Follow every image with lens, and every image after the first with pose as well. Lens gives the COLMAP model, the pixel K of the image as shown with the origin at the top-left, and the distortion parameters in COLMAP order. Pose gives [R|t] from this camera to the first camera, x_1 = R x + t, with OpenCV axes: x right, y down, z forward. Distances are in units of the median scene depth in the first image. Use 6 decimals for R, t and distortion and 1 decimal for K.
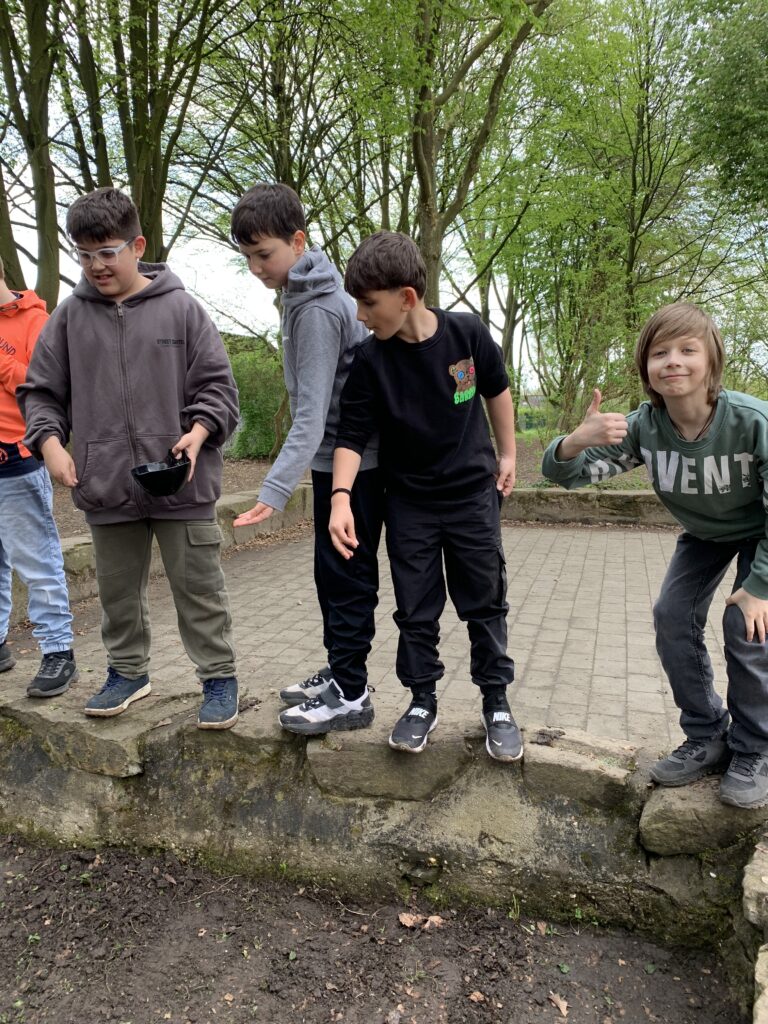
lens RADIAL K [[781.6, 0, 380.2], [0, 781.6, 505.4], [0, 0, 1]] dist [0.010608, -0.011437]
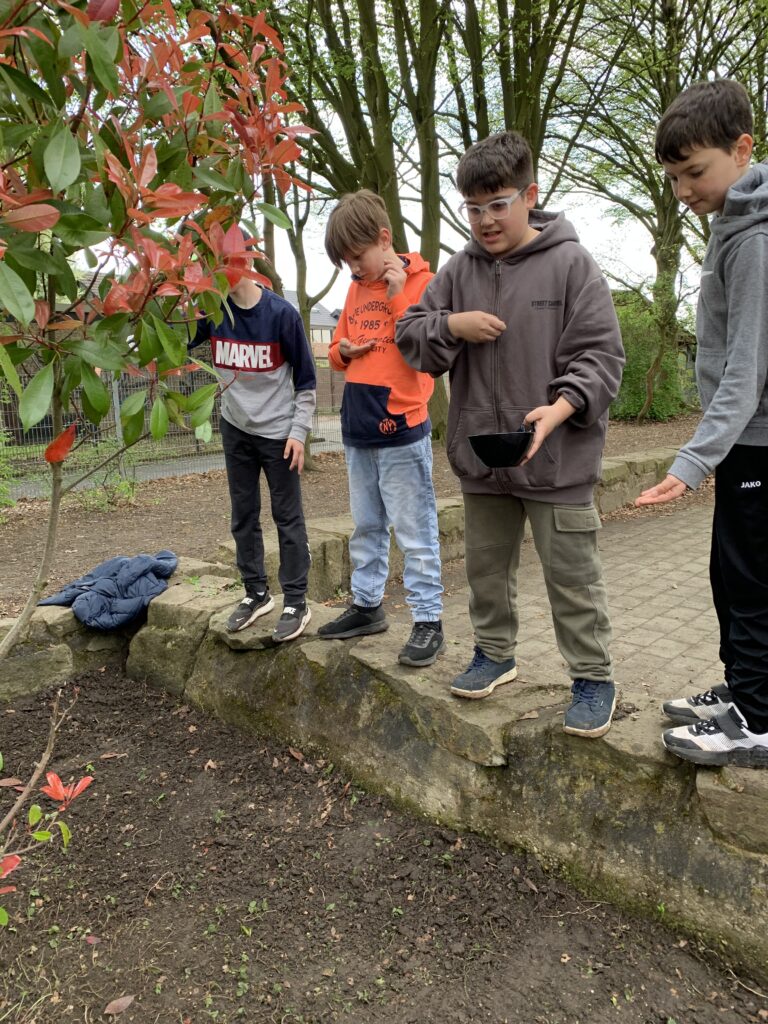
lens RADIAL K [[774.6, 0, 384.0], [0, 774.6, 512.0], [0, 0, 1]] dist [0.041306, -0.042477]
pose [[0.899565, 0.053696, -0.433473, -0.039783], [-0.027540, 0.997413, 0.066401, -0.020757], [0.435917, -0.047794, 0.898717, 0.091613]]
